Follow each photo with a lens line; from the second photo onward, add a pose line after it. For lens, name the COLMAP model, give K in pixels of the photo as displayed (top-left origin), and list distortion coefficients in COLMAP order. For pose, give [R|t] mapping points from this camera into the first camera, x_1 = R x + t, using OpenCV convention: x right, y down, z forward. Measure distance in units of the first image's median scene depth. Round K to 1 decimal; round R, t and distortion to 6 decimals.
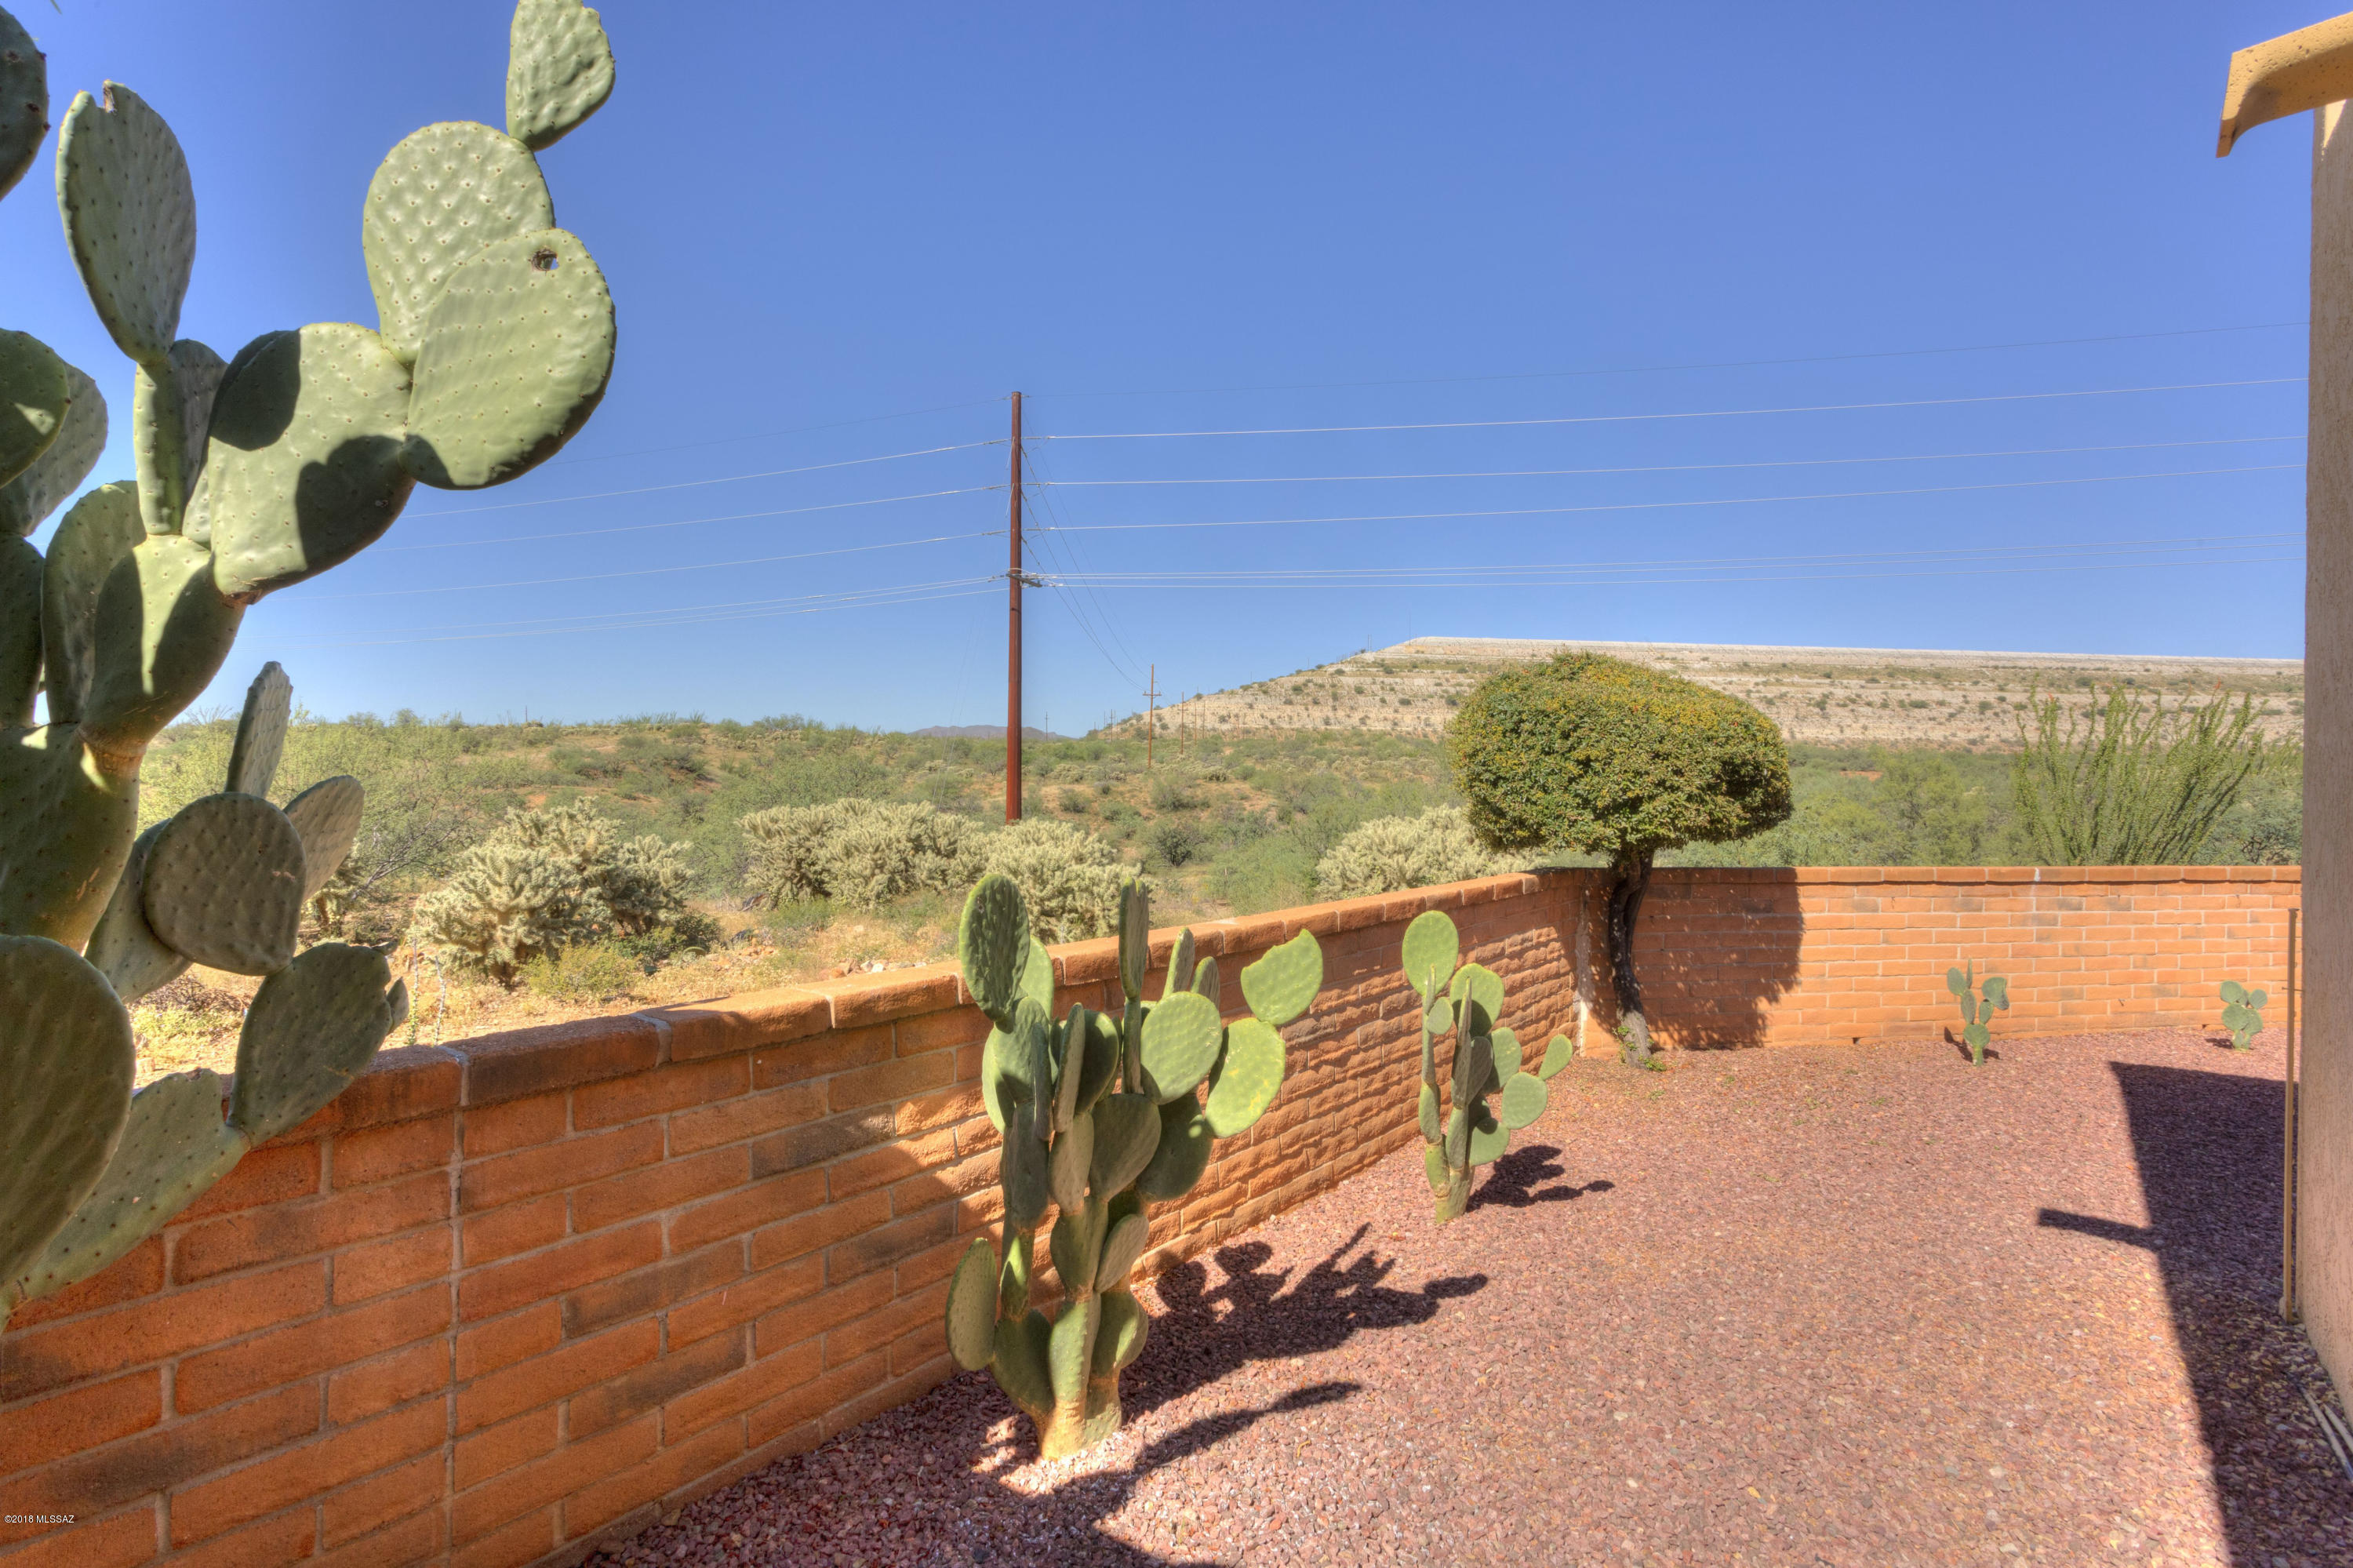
lens RADIAL K [[1167.4, 0, 1182.3], [0, 1167.4, 780.3], [0, 0, 1]] dist [0.033603, 0.000507]
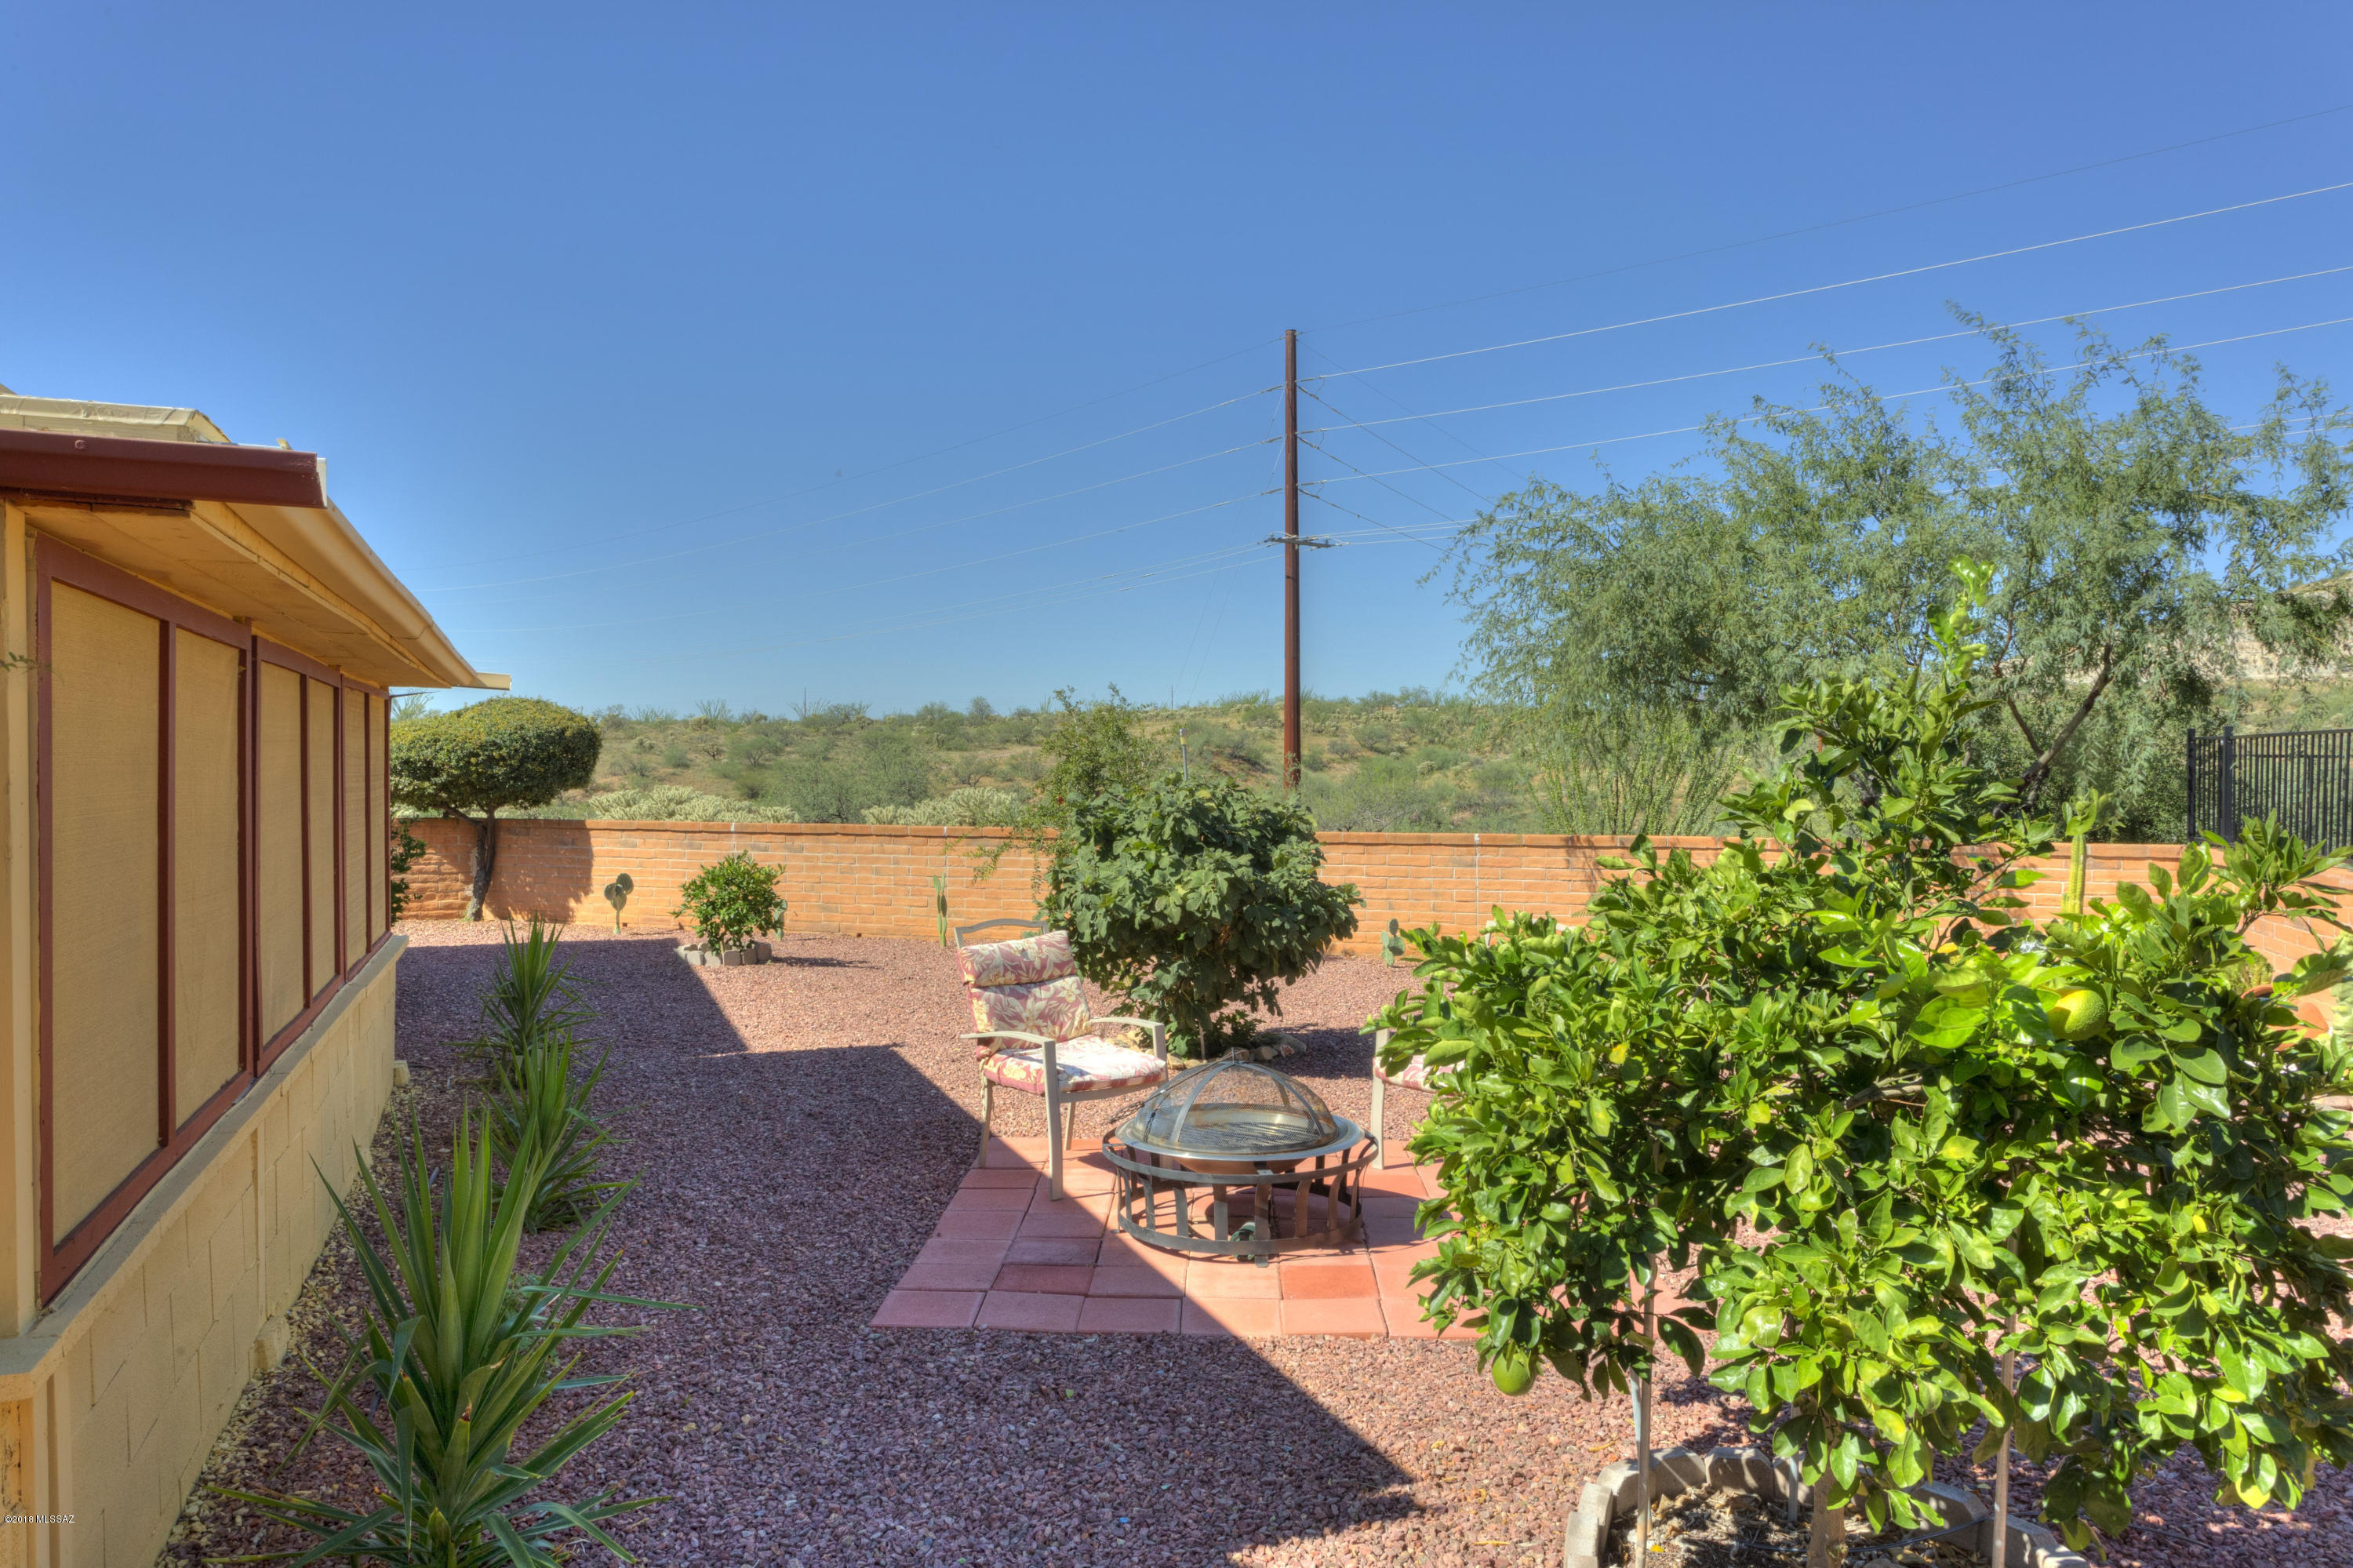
lens RADIAL K [[1602.1, 0, 1165.3], [0, 1602.1, 788.1], [0, 0, 1]] dist [0.000656, -0.002512]
pose [[0.853074, -0.000840, -0.521789, 0.519067], [0.006735, 0.999933, 0.009401, 0.002808], [0.521746, -0.011534, 0.853023, -0.110338]]
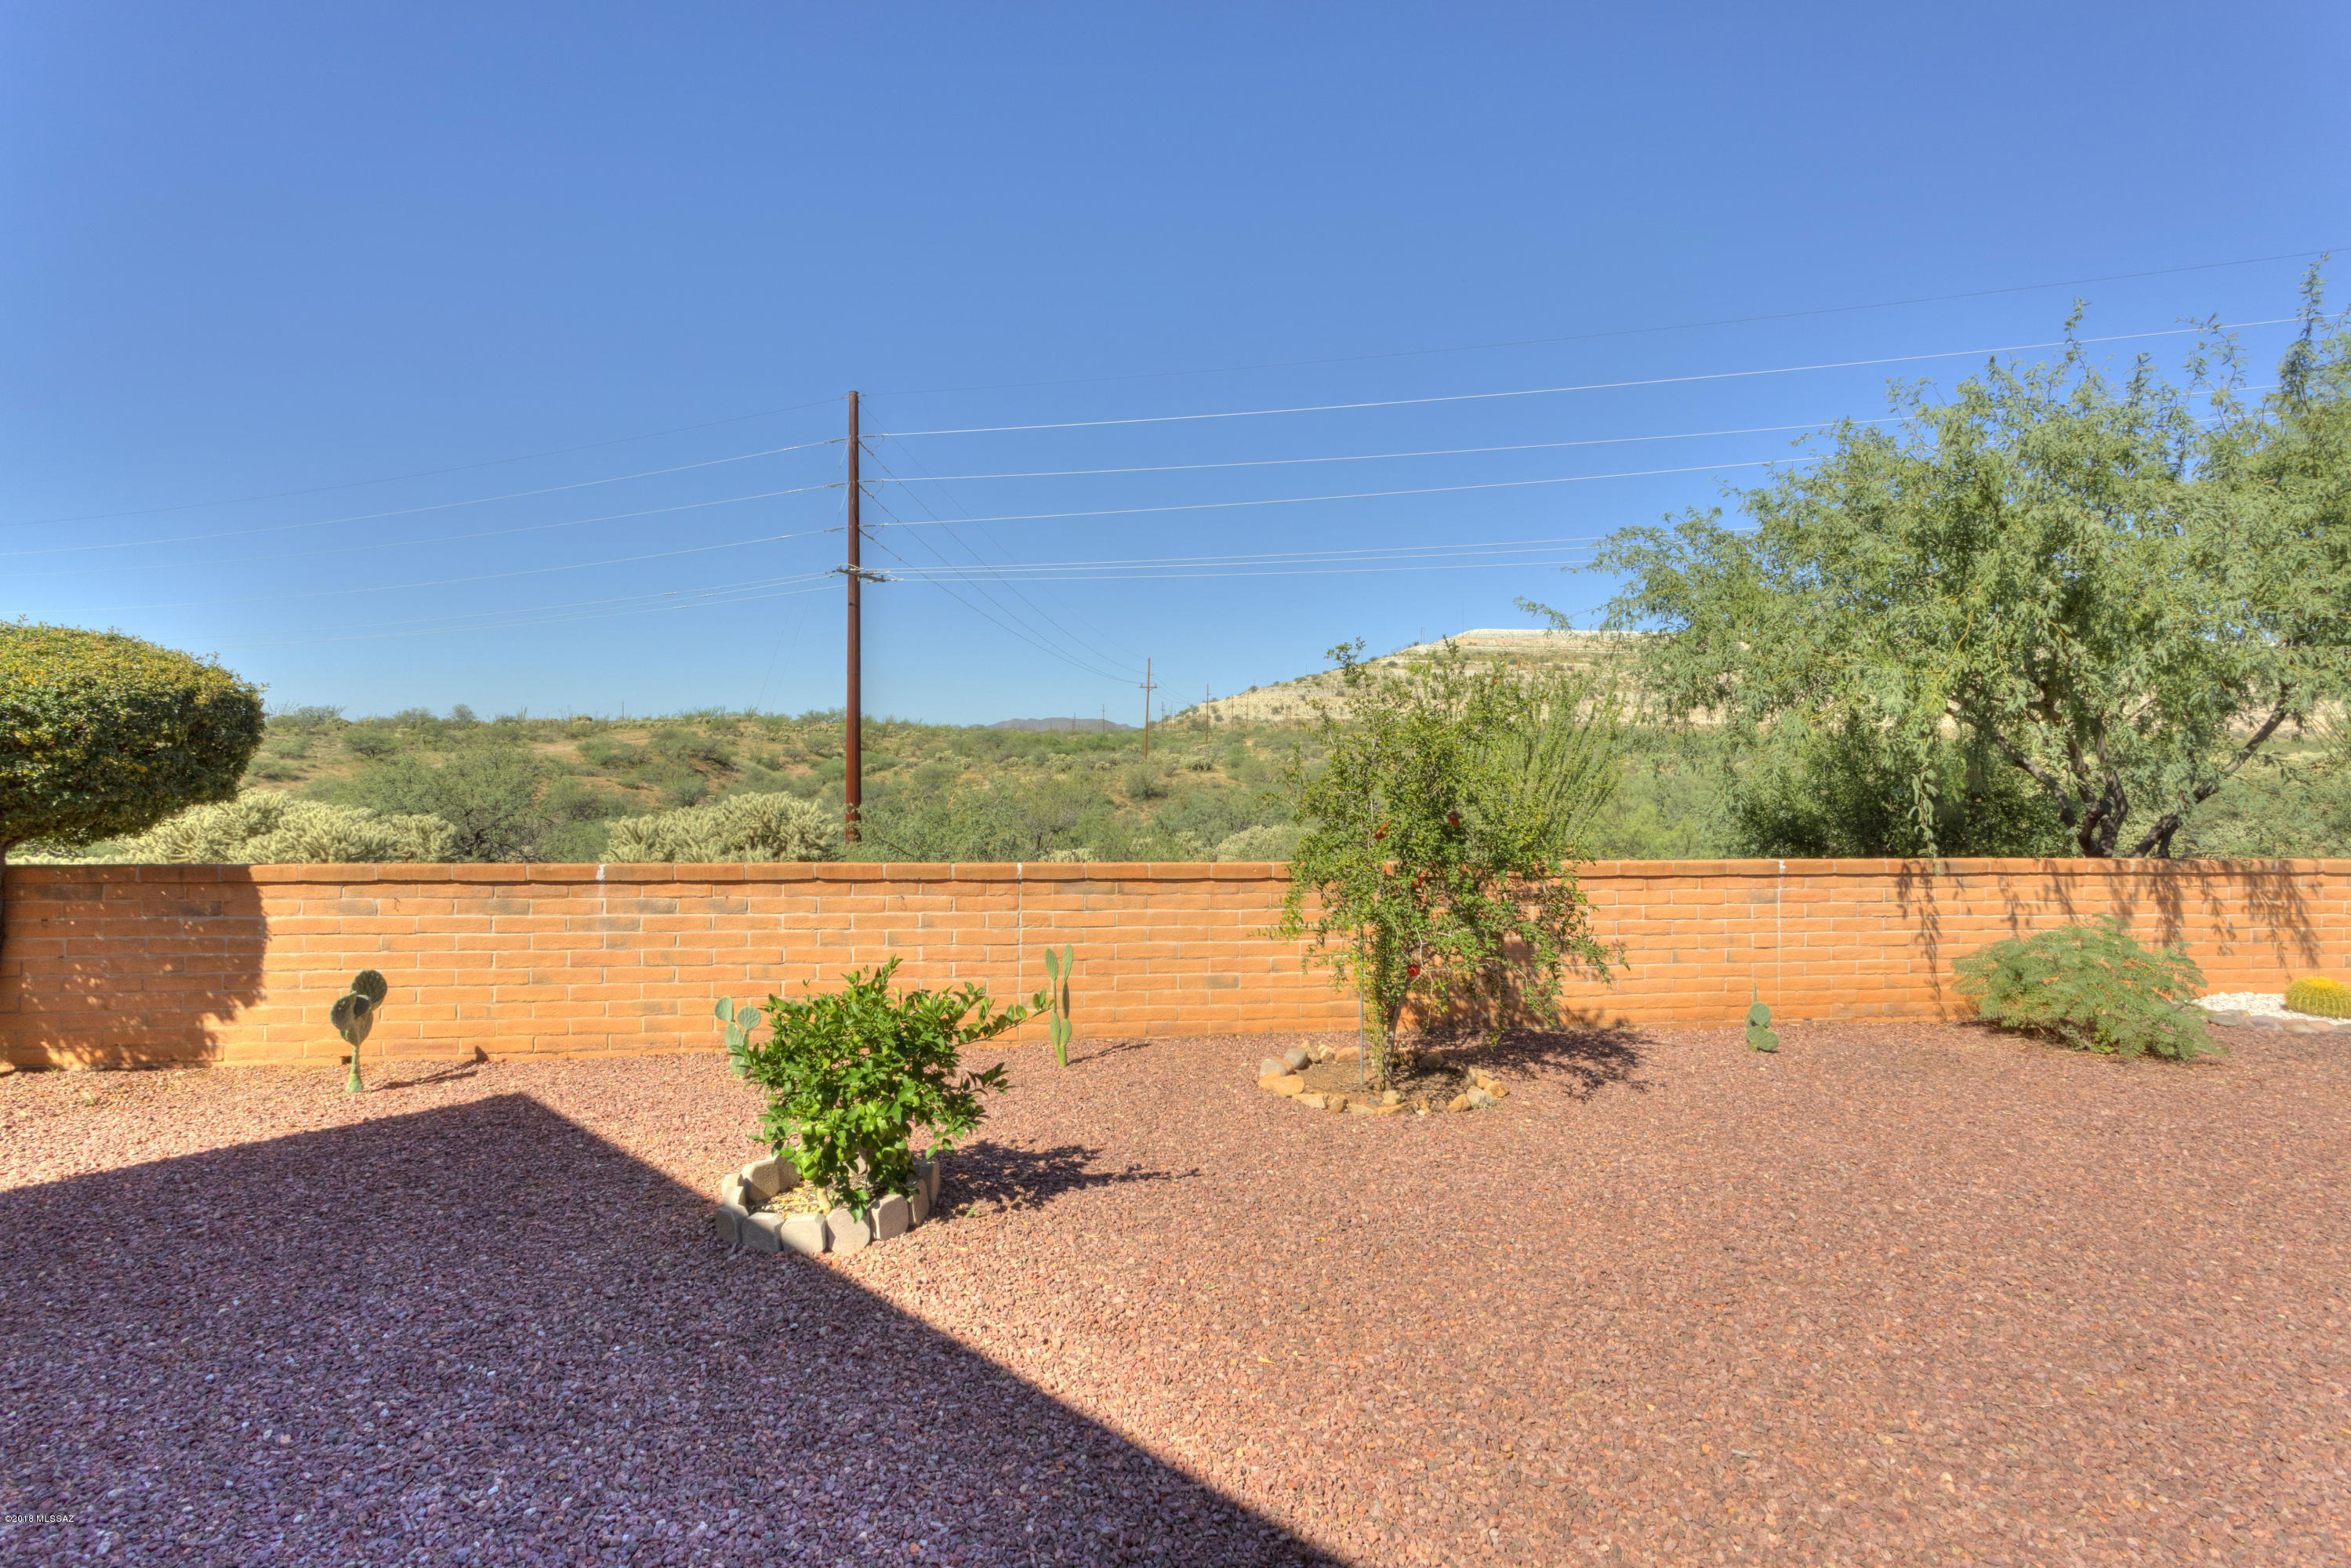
lens RADIAL K [[1122.9, 0, 1173.1], [0, 1122.9, 767.6], [0, 0, 1]] dist [0.012554, 0.000956]
pose [[0.996888, -0.001491, -0.078821, 0.273508], [0.001305, 0.999996, -0.002418, 0.000968], [0.078824, 0.002308, 0.996886, 0.046081]]
